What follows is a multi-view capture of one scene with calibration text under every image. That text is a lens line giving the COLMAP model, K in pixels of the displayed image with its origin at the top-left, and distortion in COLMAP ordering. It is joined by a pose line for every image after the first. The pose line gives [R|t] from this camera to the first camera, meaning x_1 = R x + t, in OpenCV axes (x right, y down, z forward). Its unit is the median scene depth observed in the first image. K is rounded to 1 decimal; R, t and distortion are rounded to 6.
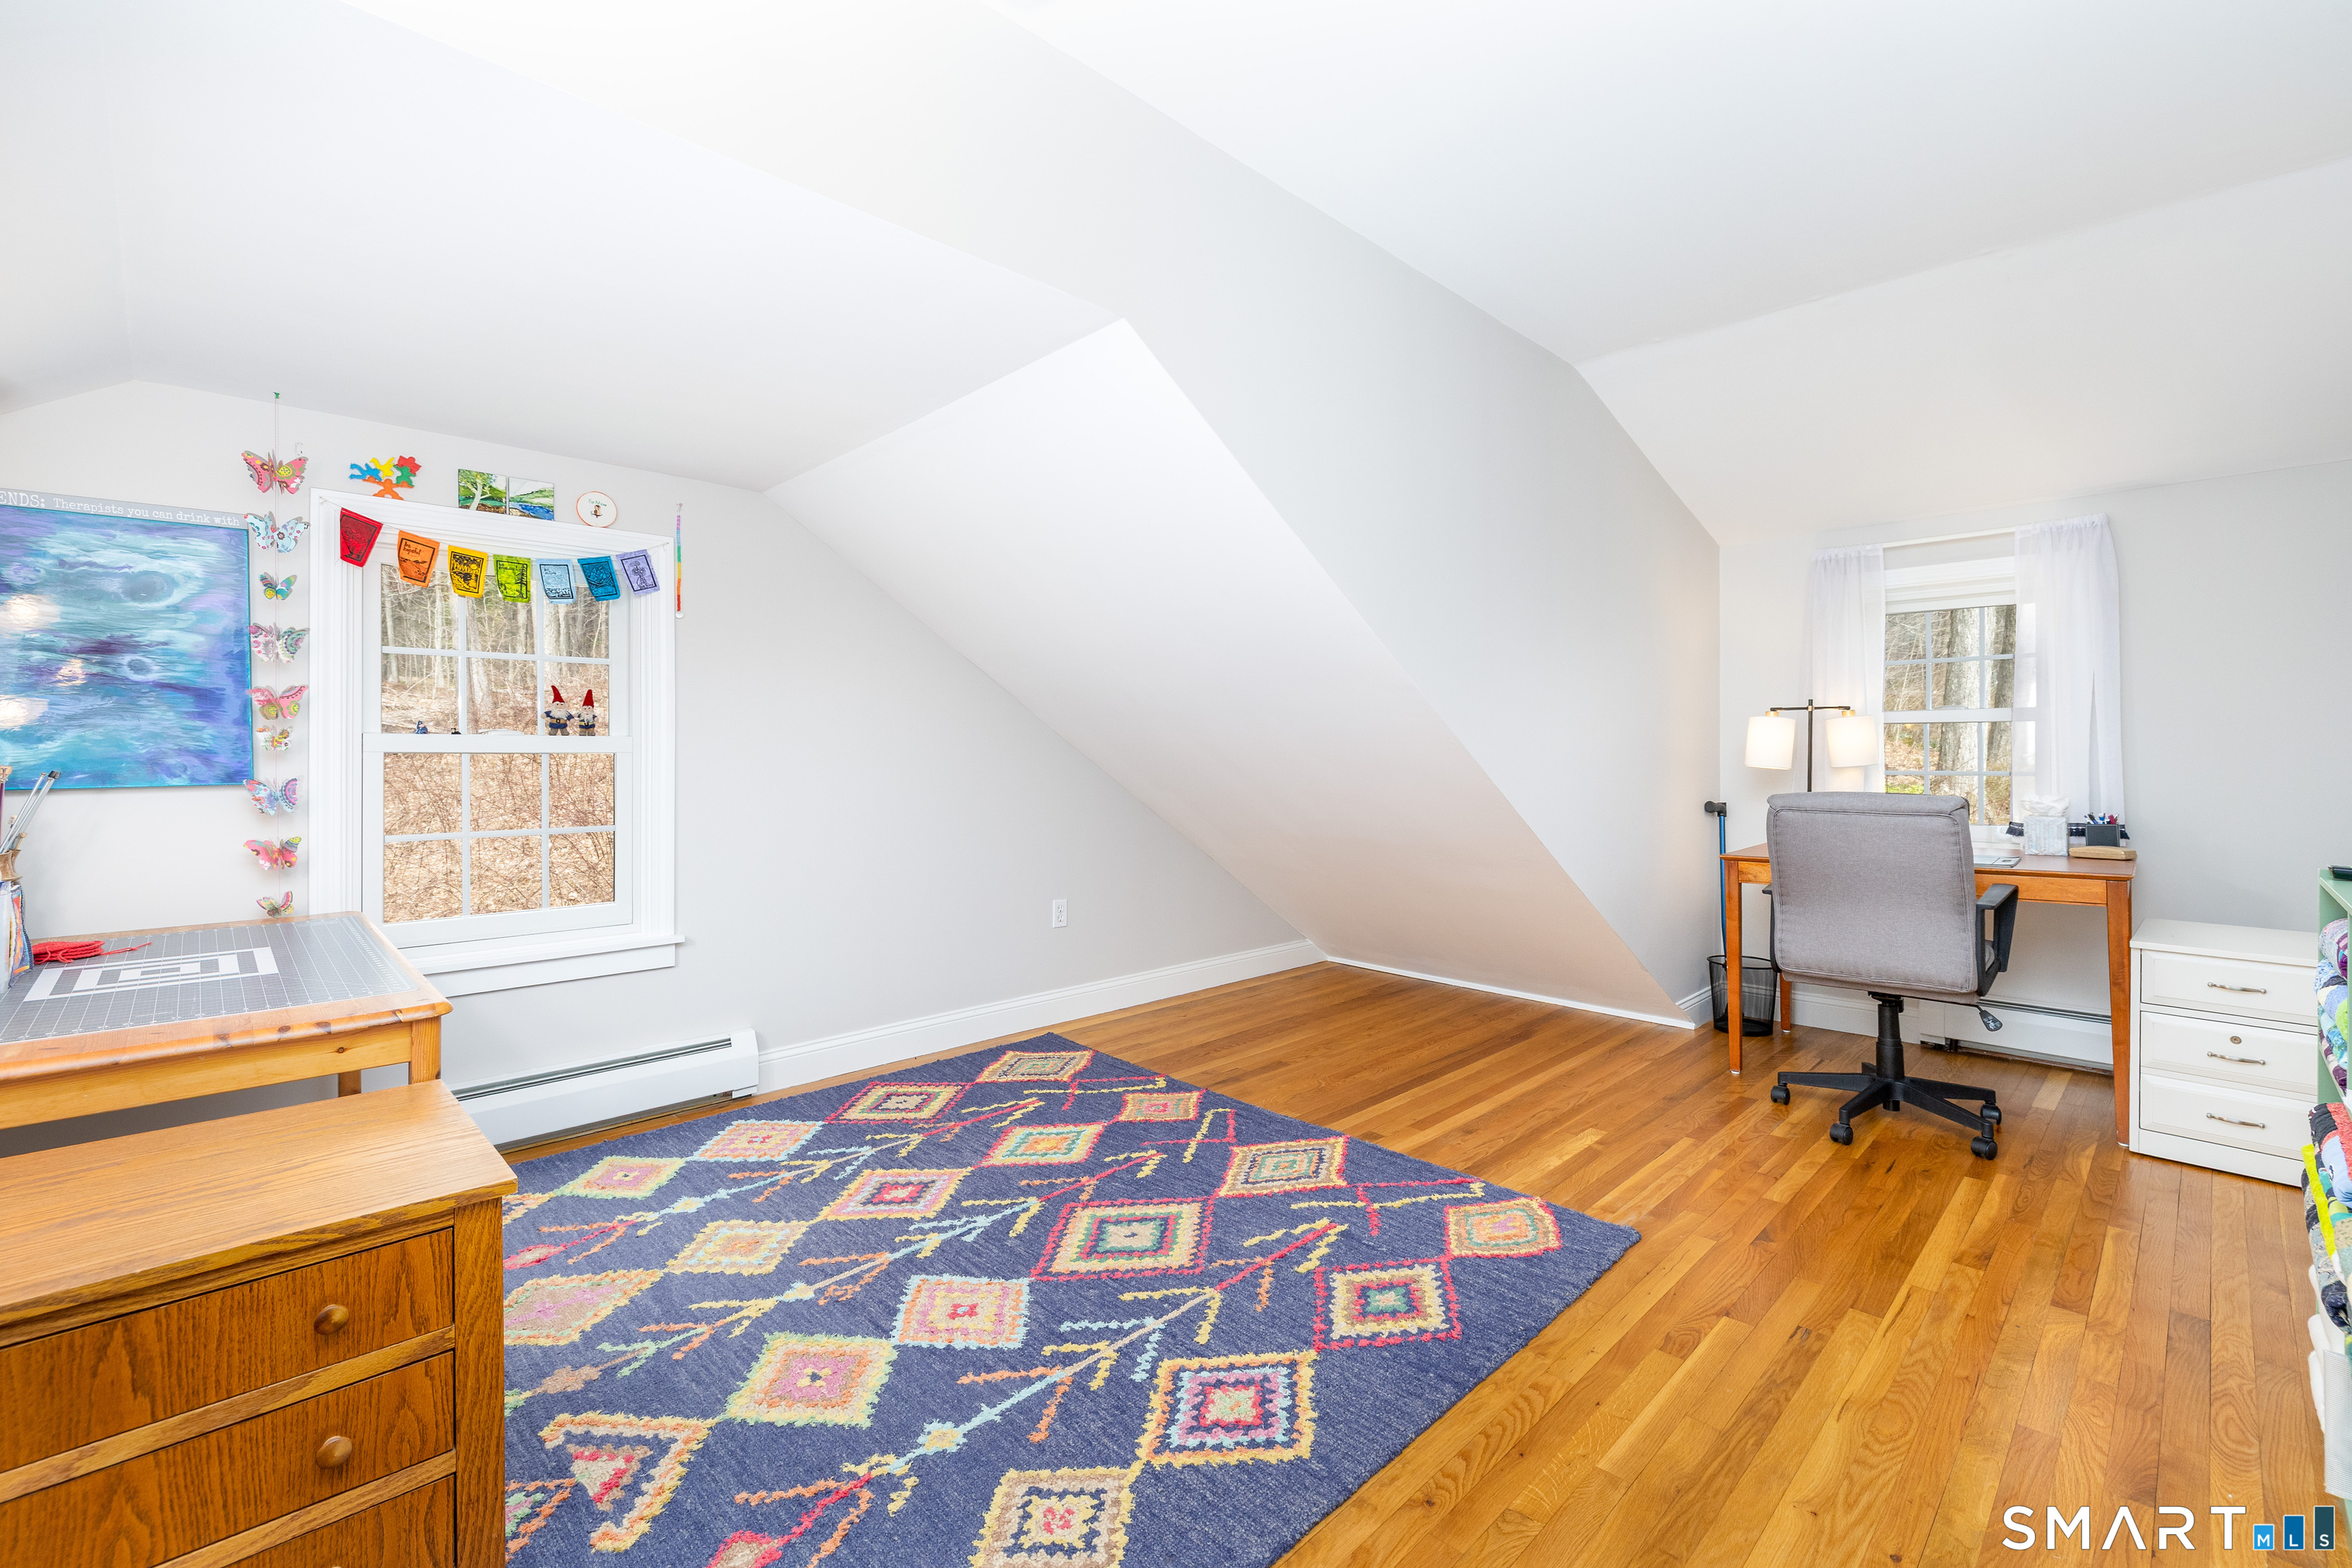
lens RADIAL K [[992.8, 0, 1172.6], [0, 992.8, 761.8], [0, 0, 1]] dist [0.000018, 0.001052]
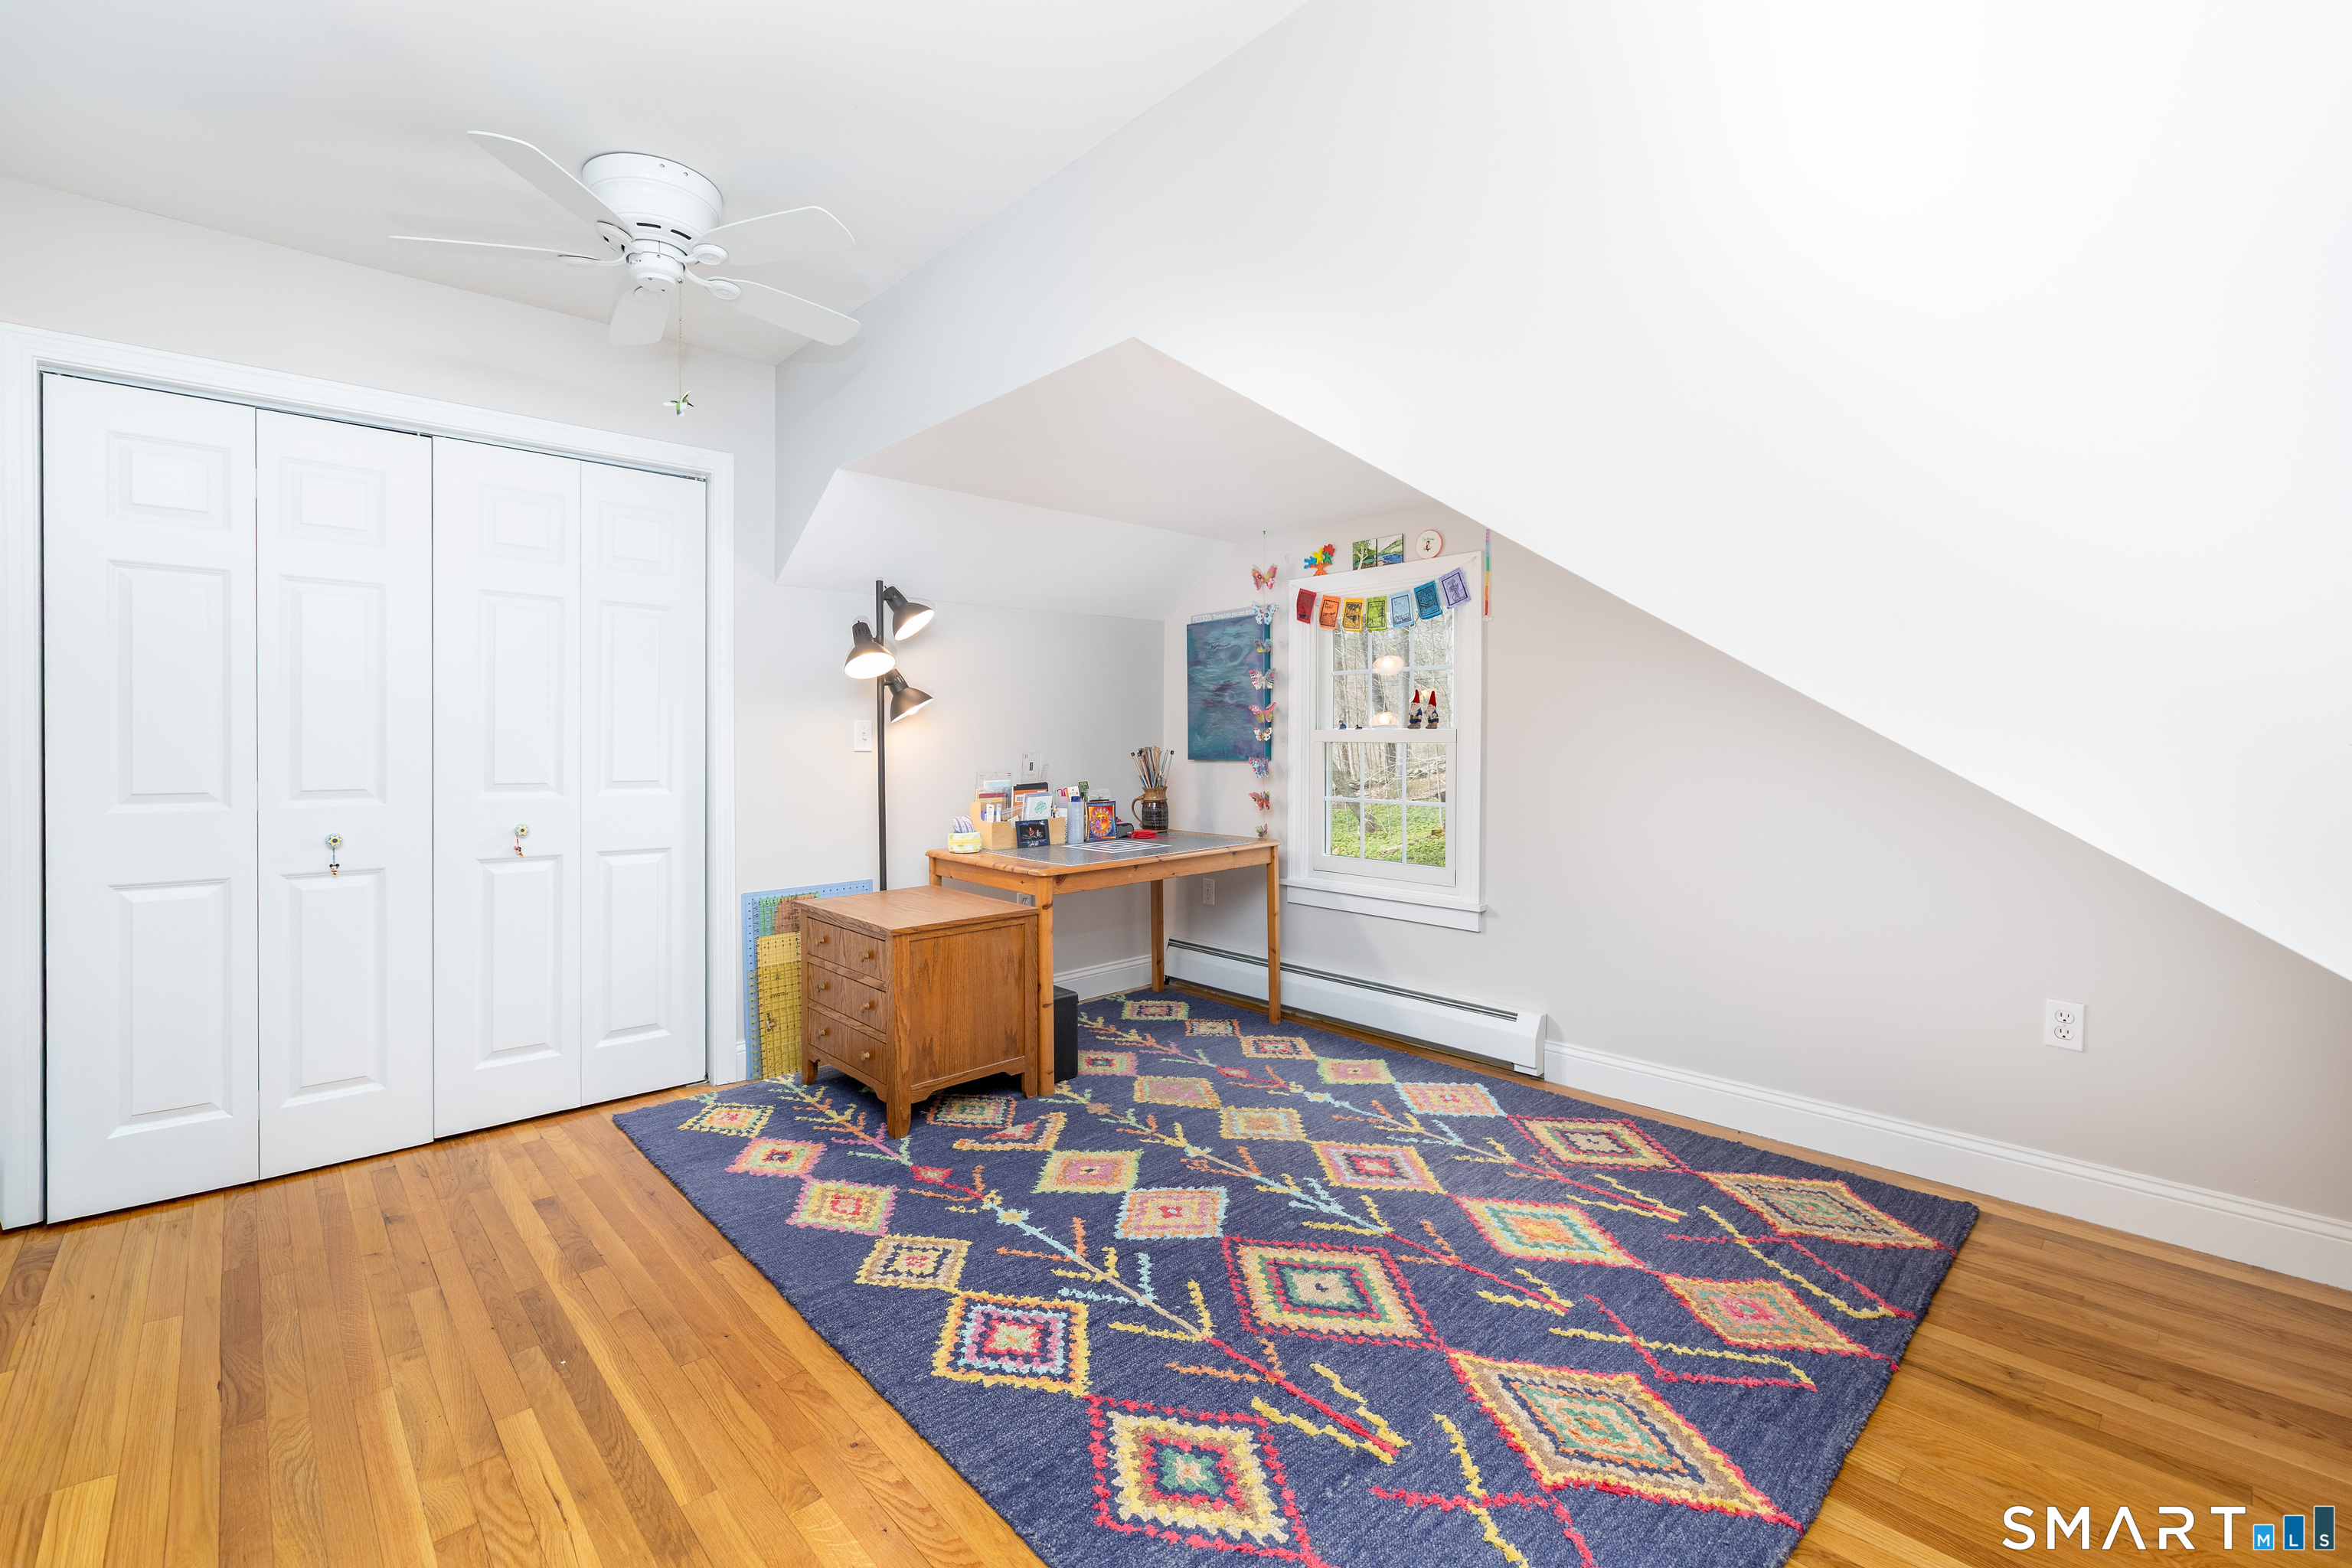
lens RADIAL K [[992.8, 0, 1132.2], [0, 992.8, 752.8], [0, 0, 1]] dist [0.000018, 0.001052]
pose [[-0.031270, 0.013805, -0.999416, 0.766461], [-0.009306, 0.999857, 0.014102, -0.011317], [0.999468, 0.009741, -0.031137, 0.775323]]
